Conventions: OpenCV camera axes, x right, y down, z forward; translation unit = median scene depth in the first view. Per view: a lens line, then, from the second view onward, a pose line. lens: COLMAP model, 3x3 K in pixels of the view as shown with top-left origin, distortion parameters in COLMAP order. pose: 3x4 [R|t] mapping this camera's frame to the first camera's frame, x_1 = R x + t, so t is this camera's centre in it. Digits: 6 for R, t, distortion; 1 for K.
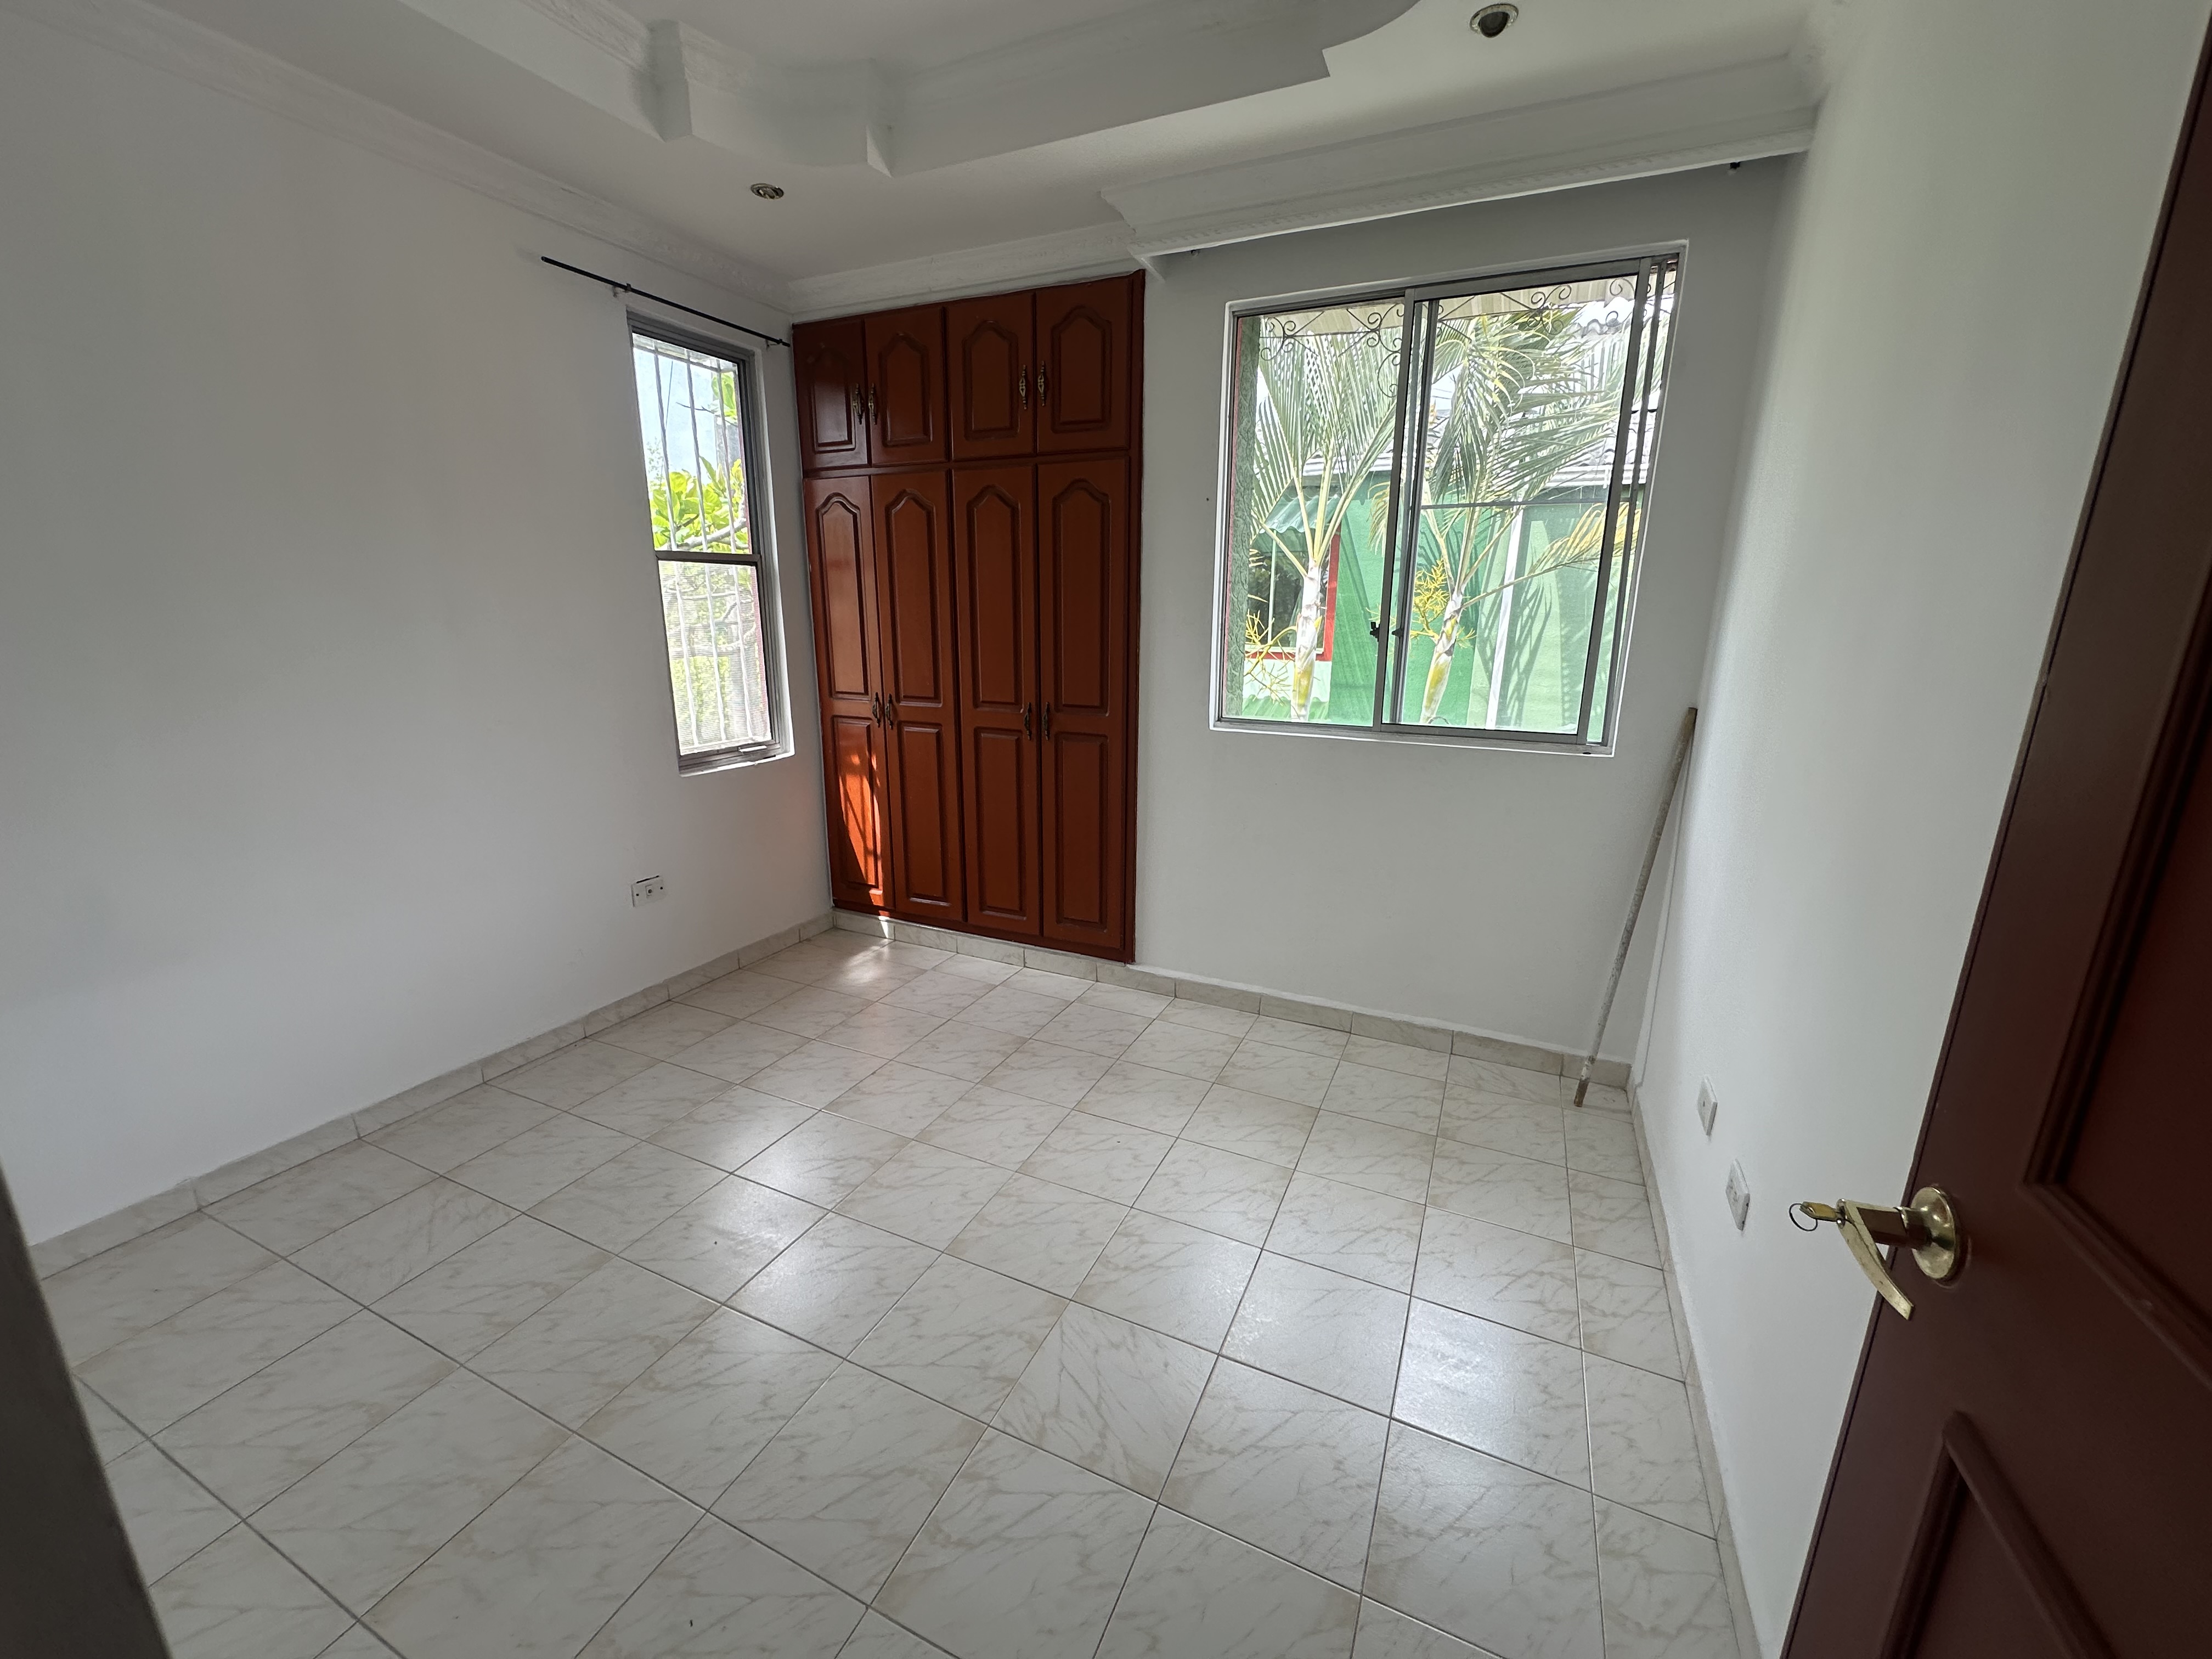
lens RADIAL K [[880.0, 0, 1105.6], [0, 880.0, 828.5], [0, 0, 1]] dist [-0.009733, 0.001044]
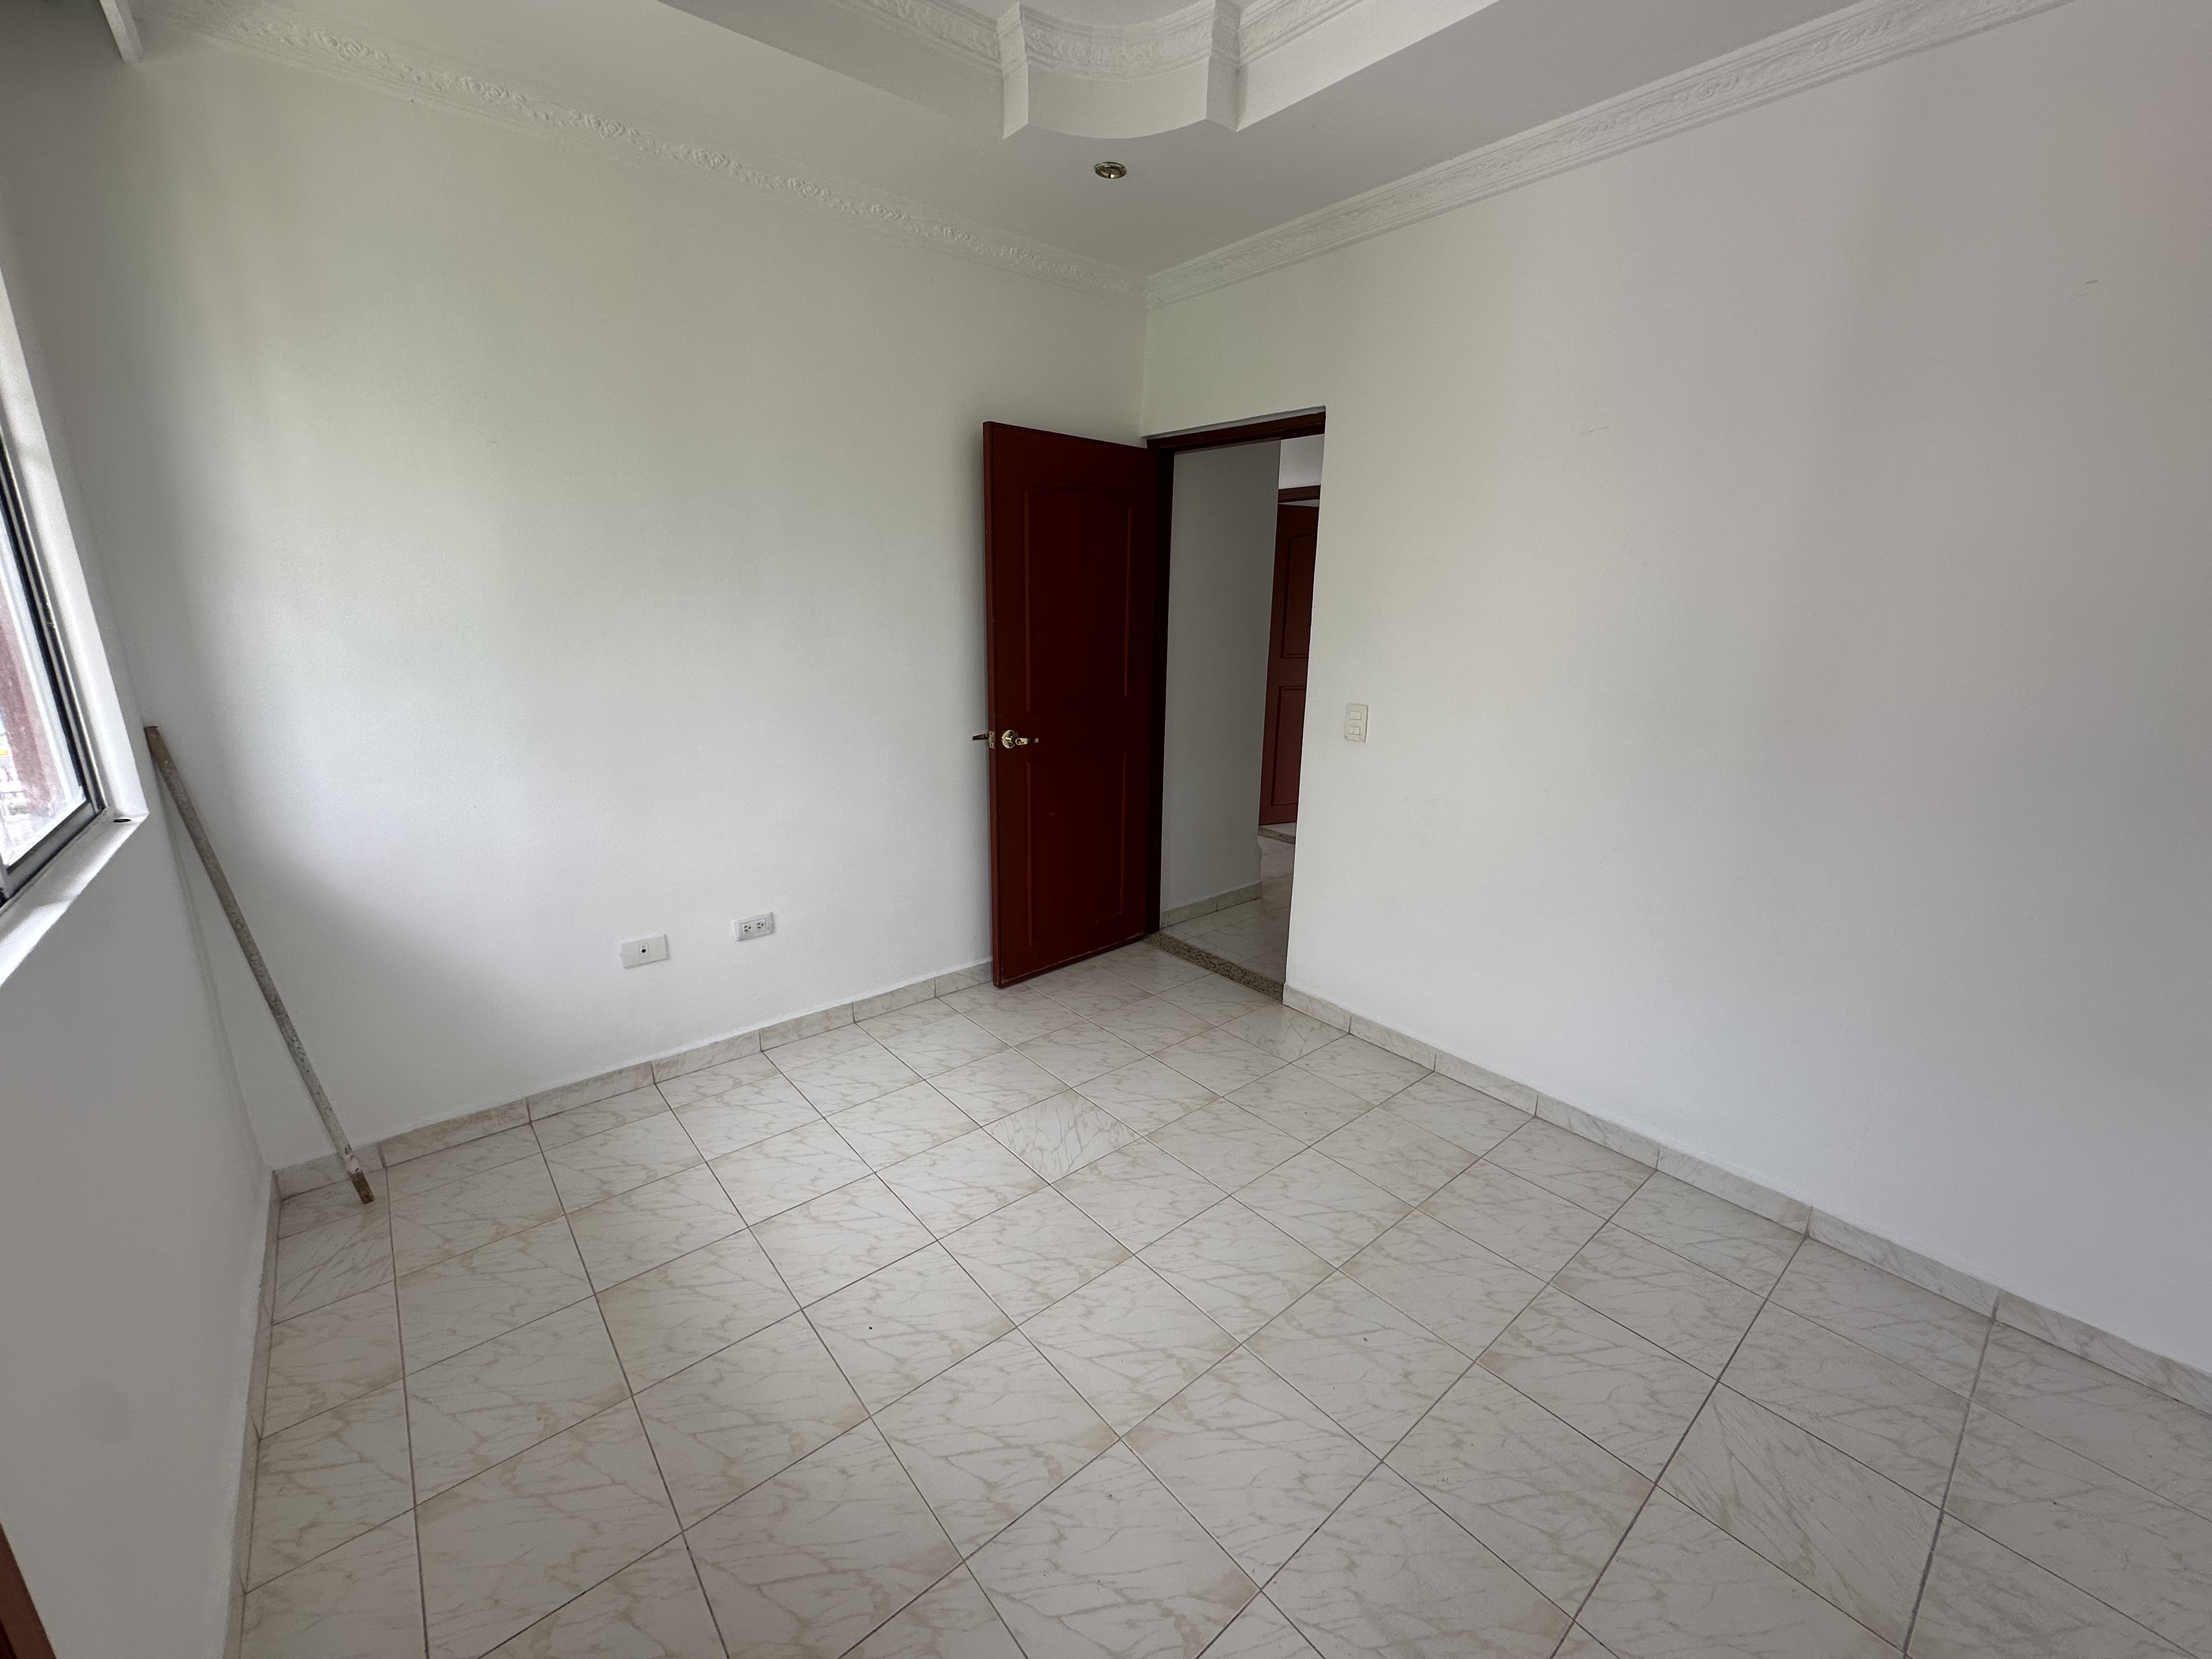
lens RADIAL K [[880.0, 0, 1107.6], [0, 880.0, 830.3], [0, 0, 1]] dist [-0.009733, 0.001044]
pose [[-0.905900, -0.131935, 0.402415, -0.457820], [0.079232, 0.880651, 0.467093, -0.390478], [-0.416014, 0.455024, -0.787328, 1.449111]]
